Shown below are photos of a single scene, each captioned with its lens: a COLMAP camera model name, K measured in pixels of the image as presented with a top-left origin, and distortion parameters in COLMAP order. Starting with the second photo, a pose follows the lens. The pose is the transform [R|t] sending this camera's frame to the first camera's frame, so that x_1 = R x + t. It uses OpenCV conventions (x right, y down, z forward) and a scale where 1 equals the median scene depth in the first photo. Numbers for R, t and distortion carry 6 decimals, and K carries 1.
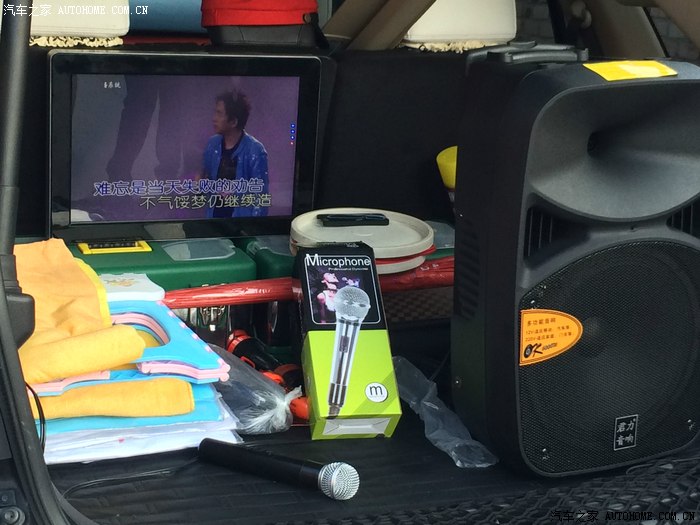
lens RADIAL K [[1347.5, 0, 350.0], [0, 1347.5, 262.5], [0, 0, 1]] dist [0.039353, 0.139354]
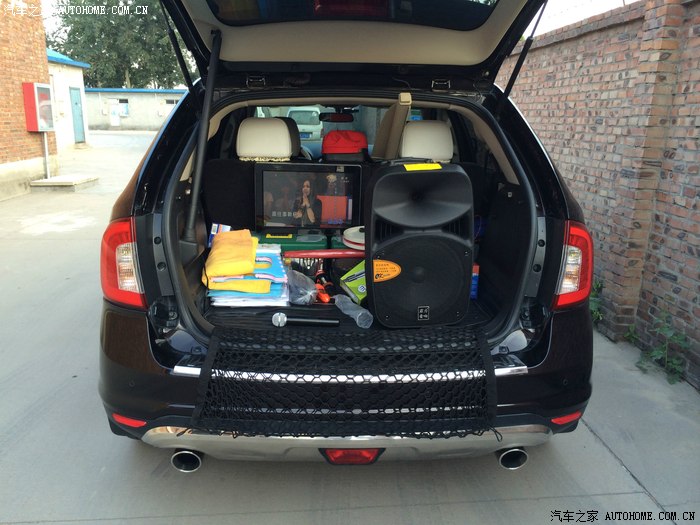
lens RADIAL K [[601.1, 0, 350.0], [0, 601.1, 262.5], [0, 0, 1]] dist [0.078063, -0.085993]
pose [[0.936413, 0.055120, -0.346545, 0.441422], [-0.059275, 0.998241, -0.001395, 0.040535], [0.345858, 0.021848, 0.938032, -0.084955]]
